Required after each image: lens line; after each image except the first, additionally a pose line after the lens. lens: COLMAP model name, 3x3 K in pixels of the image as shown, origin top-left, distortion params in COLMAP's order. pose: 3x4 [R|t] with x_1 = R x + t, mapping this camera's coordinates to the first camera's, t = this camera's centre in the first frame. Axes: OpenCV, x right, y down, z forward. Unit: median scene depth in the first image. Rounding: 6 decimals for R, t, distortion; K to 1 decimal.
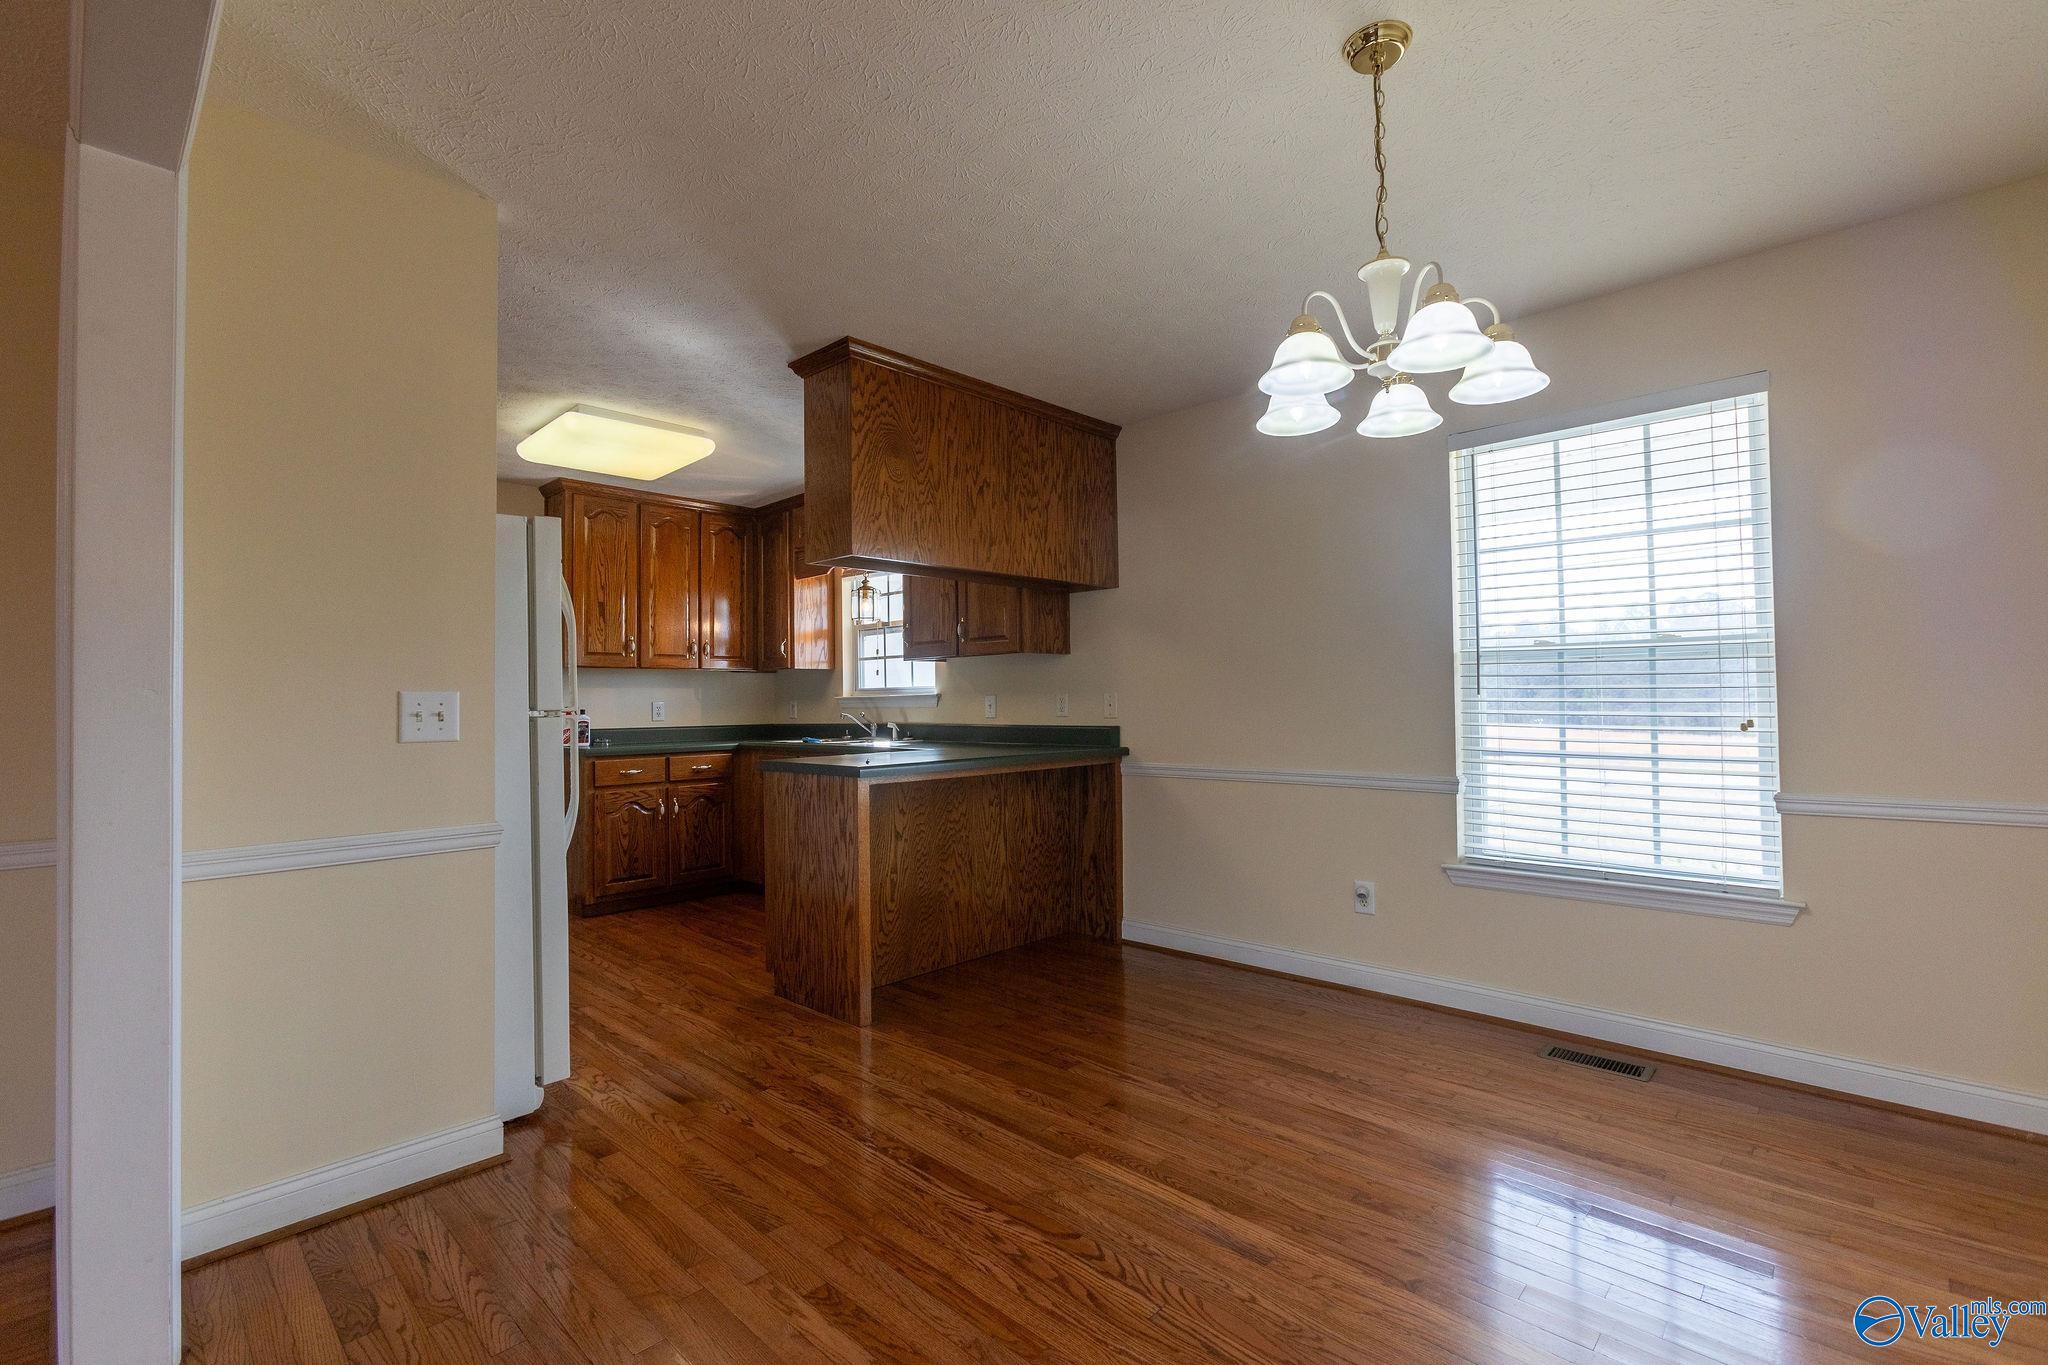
lens RADIAL K [[911.6, 0, 1017.7], [0, 911.6, 678.4], [0, 0, 1]] dist [-0.020402, 0.014261]
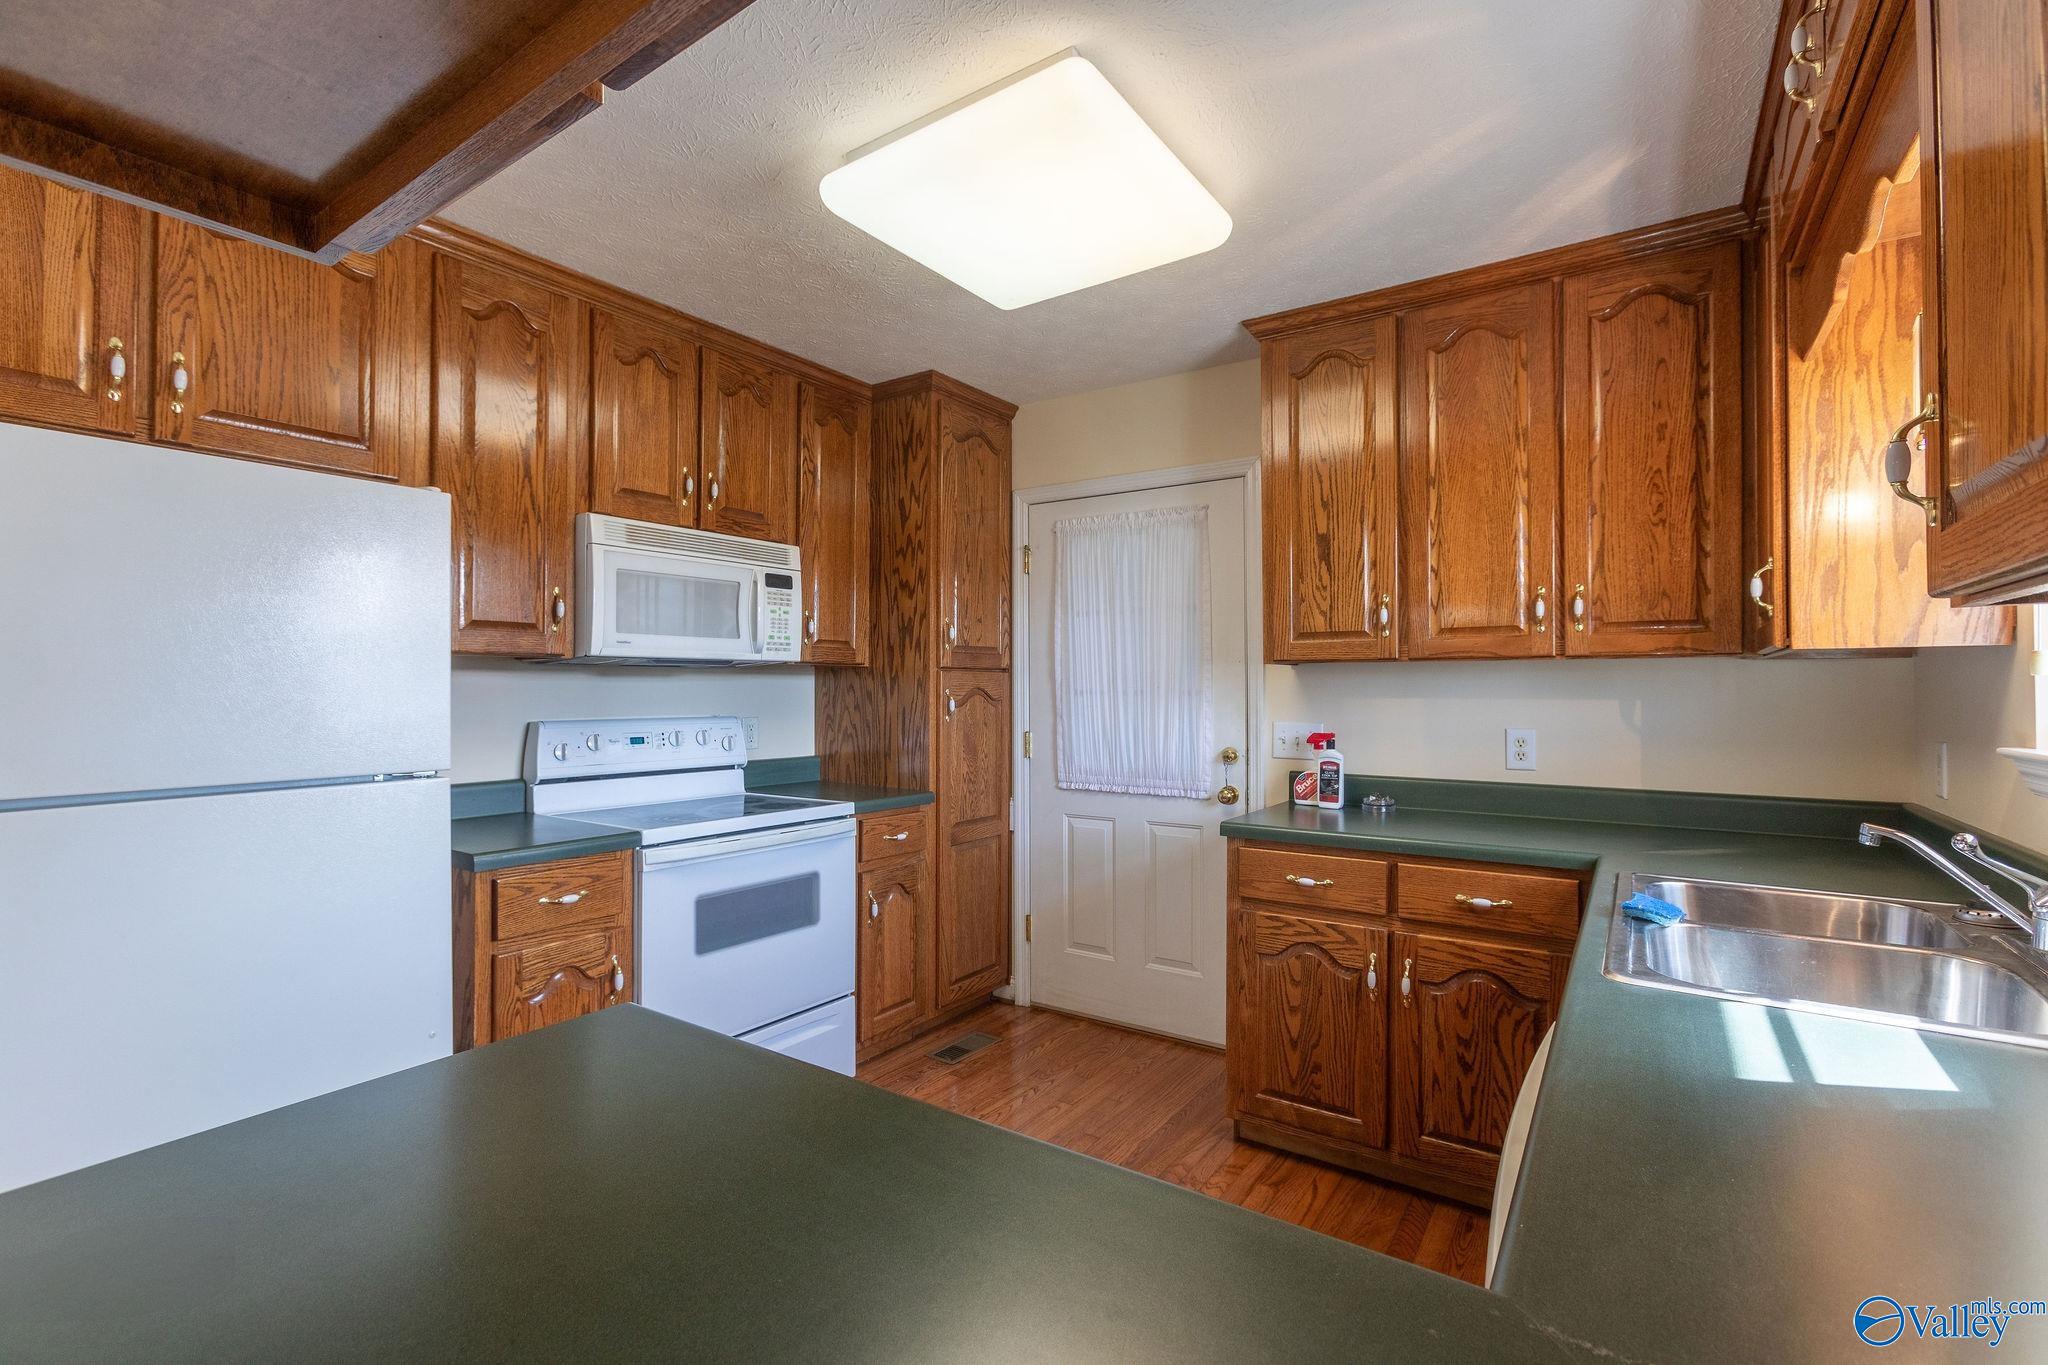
lens RADIAL K [[911.6, 0, 1017.7], [0, 911.6, 678.4], [0, 0, 1]] dist [-0.020402, 0.014261]
pose [[0.157387, 0.003394, -0.987531, 0.023659], [0.025161, 0.999656, 0.007446, -0.011212], [0.987216, -0.026020, 0.157248, 0.782485]]
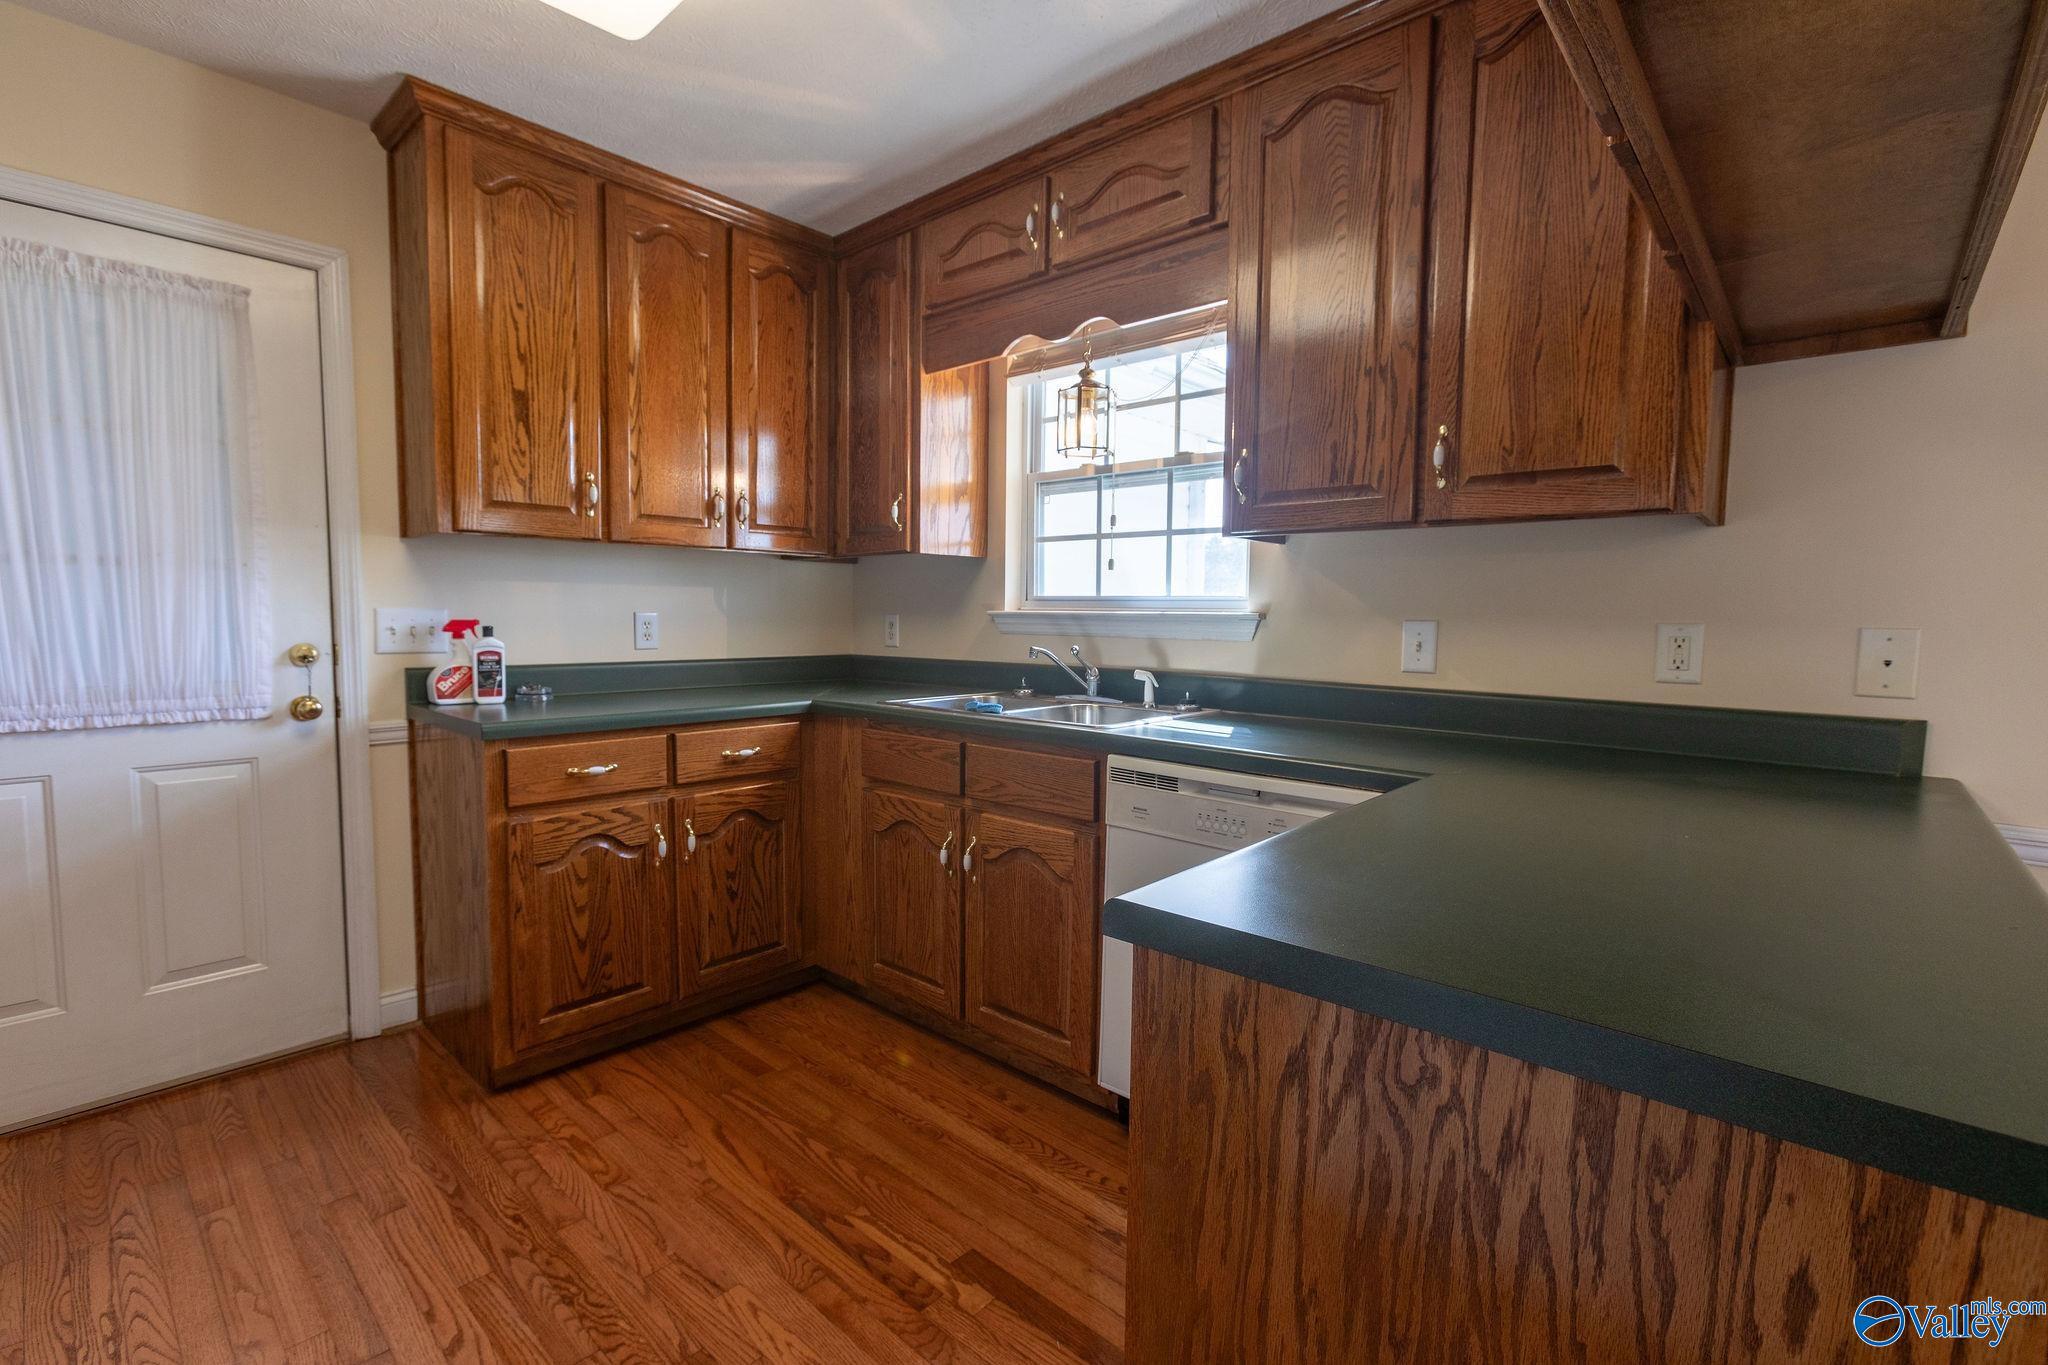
lens RADIAL K [[911.6, 0, 1017.7], [0, 911.6, 678.4], [0, 0, 1]] dist [-0.020402, 0.014261]
pose [[0.999346, 0.025023, 0.026107, -0.229220], [-0.027478, 0.994775, 0.098325, 0.007783], [-0.023510, -0.098978, 0.994812, 0.555608]]
